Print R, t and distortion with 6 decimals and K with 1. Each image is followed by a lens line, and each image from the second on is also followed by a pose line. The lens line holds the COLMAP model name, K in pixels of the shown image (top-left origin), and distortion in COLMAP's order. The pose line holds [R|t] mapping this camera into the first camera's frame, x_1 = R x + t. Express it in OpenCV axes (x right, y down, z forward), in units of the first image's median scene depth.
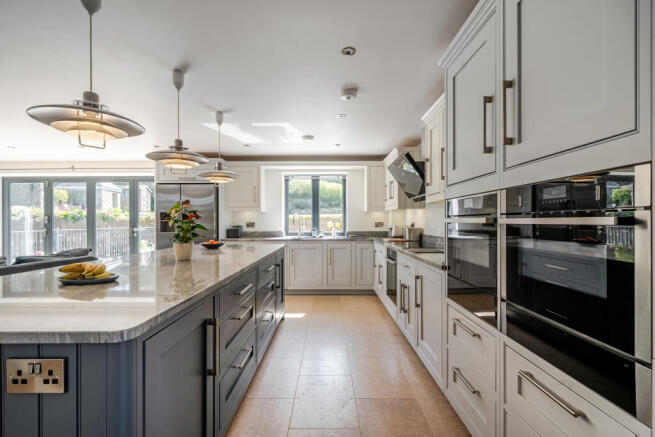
lens RADIAL K [[304.1, 0, 327.0], [0, 304.1, 219.9], [0, 0, 1]] dist [0.006506, 0.001142]
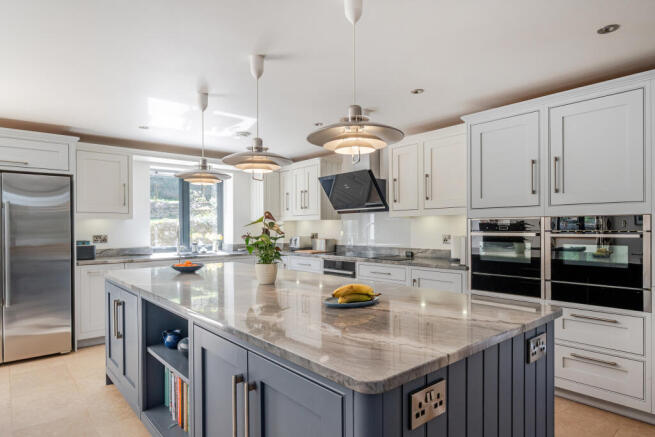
lens RADIAL K [[369.3, 0, 327.5], [0, 369.3, 218.3], [0, 0, 1]] dist [-0.017662, 0.000061]
pose [[0.740123, 0.006582, 0.672439, -1.002455], [0.004829, 0.999874, -0.015102, -0.037563], [-0.672454, 0.014425, 0.739998, 0.166533]]
